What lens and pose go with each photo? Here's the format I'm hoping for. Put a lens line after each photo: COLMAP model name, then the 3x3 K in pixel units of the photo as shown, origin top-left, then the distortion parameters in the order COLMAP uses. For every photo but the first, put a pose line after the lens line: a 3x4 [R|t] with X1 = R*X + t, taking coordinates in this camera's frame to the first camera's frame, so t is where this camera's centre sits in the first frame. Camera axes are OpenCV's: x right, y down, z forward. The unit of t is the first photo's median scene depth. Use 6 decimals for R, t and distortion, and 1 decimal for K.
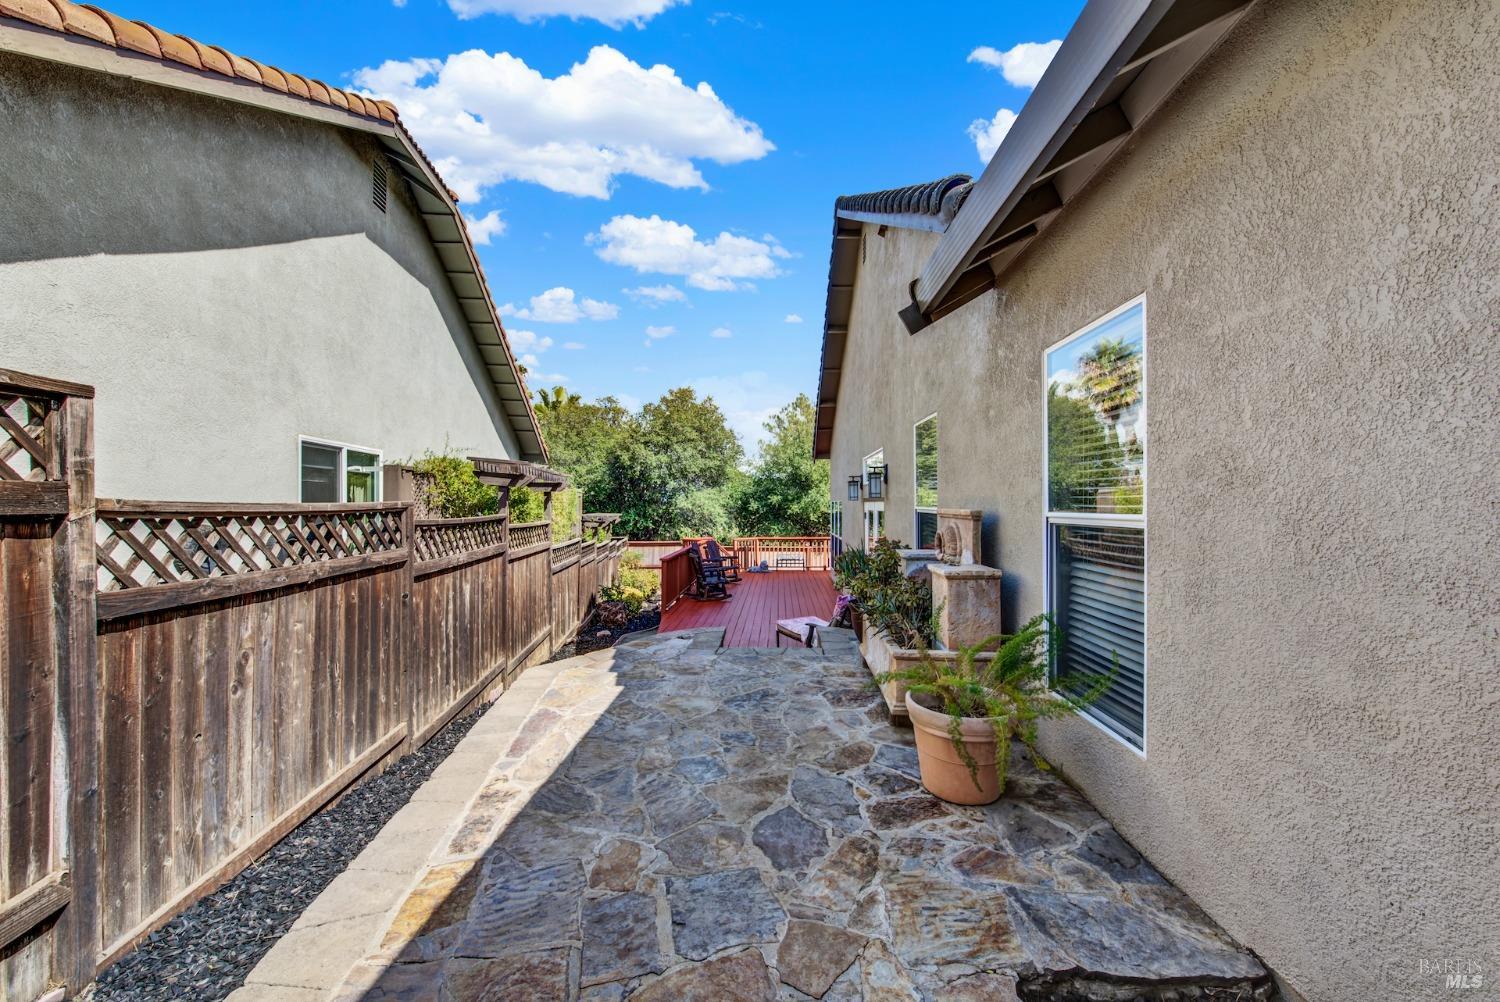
lens RADIAL K [[601.5, 0, 744.3], [0, 601.5, 502.4], [0, 0, 1]] dist [-0.000105, -0.002096]
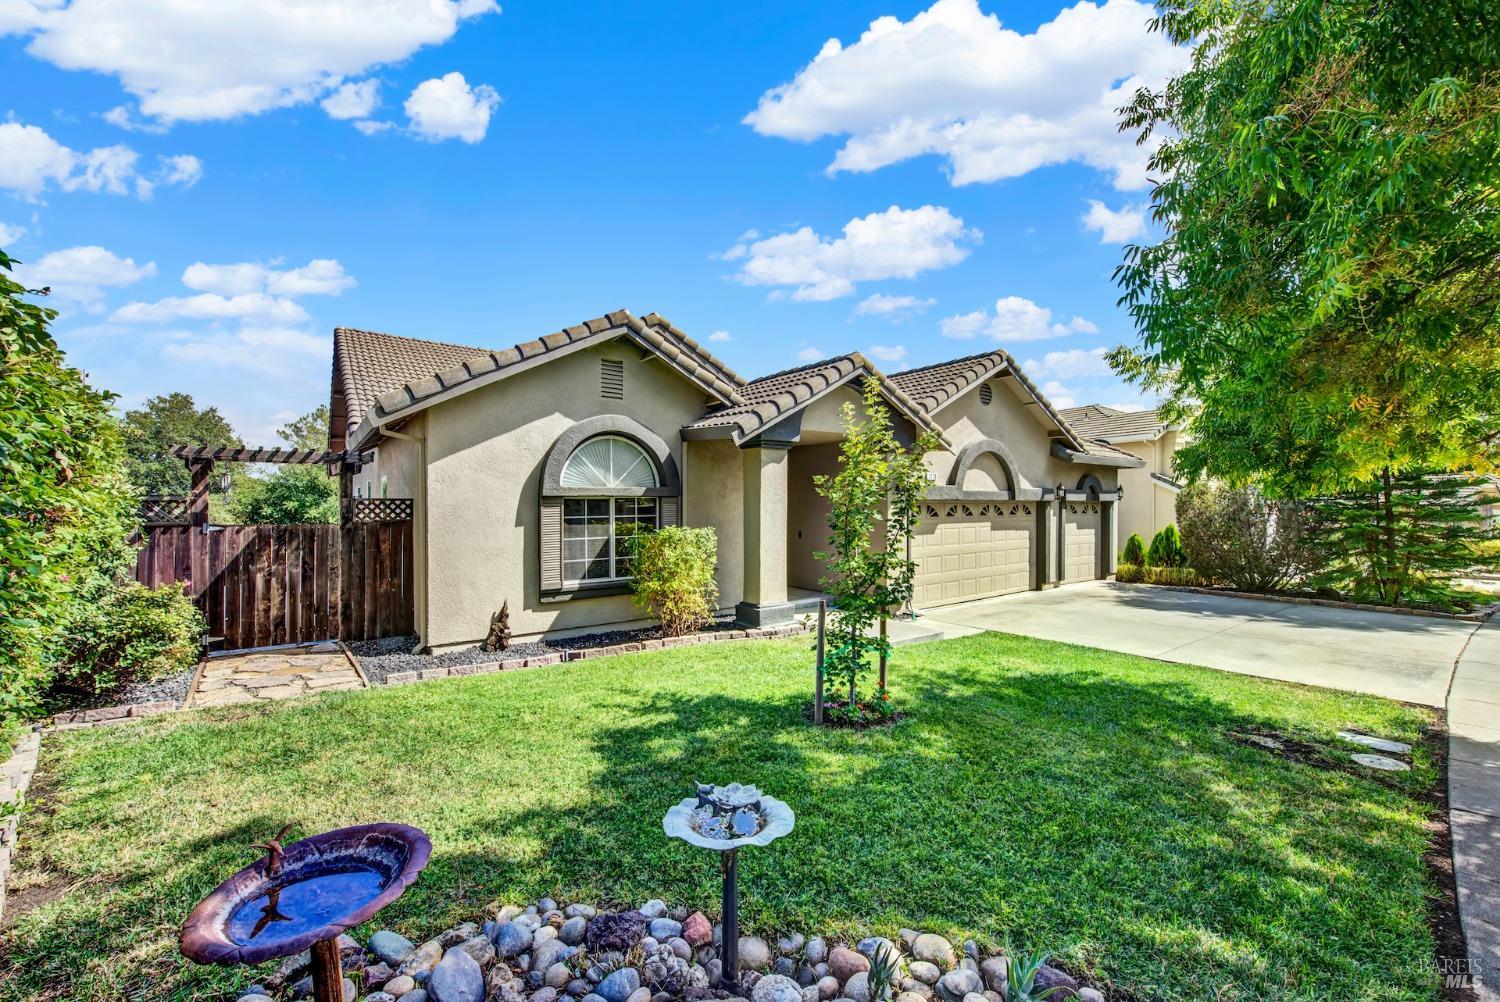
lens RADIAL K [[601.5, 0, 744.4], [0, 601.5, 505.5], [0, 0, 1]] dist [-0.000105, -0.002096]
pose [[0.769813, 0.000014, 0.638269, -0.013212], [-0.001890, 0.999996, 0.002257, -0.008522], [-0.638266, -0.002944, 0.769810, -0.399501]]
